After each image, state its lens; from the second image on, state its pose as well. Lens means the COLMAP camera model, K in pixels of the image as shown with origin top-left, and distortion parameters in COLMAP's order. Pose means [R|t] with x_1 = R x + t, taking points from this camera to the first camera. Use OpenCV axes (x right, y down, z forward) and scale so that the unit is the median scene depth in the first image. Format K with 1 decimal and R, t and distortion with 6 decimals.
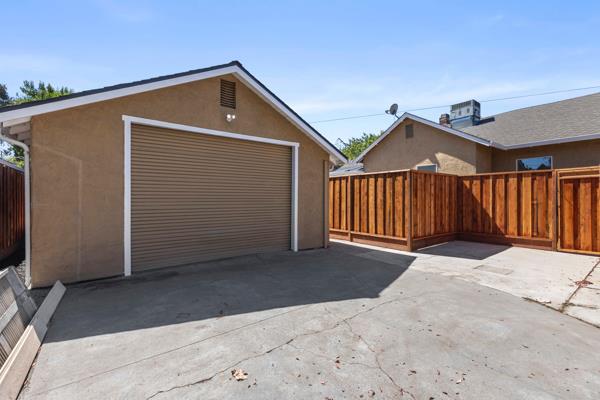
lens RADIAL K [[265.9, 0, 300.0], [0, 265.9, 200.0], [0, 0, 1]] dist [-0.000359, -0.000080]
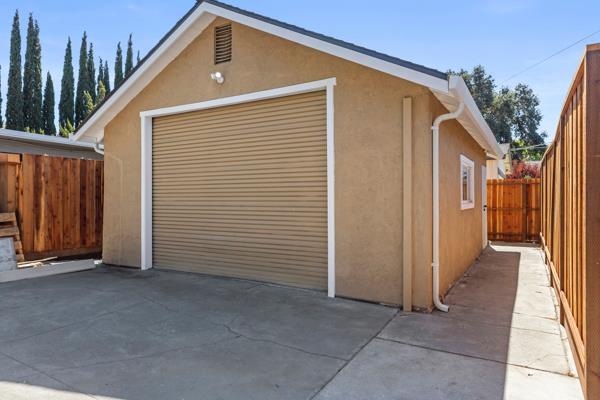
lens RADIAL K [[377.1, 0, 300.0], [0, 377.1, 200.0], [0, 0, 1]] dist [-0.000710, 0.000652]
pose [[0.388097, 0.000694, -0.921618, 0.751649], [-0.005627, 0.999983, -0.001617, 0.015964], [0.921601, 0.005813, 0.388094, 0.826803]]
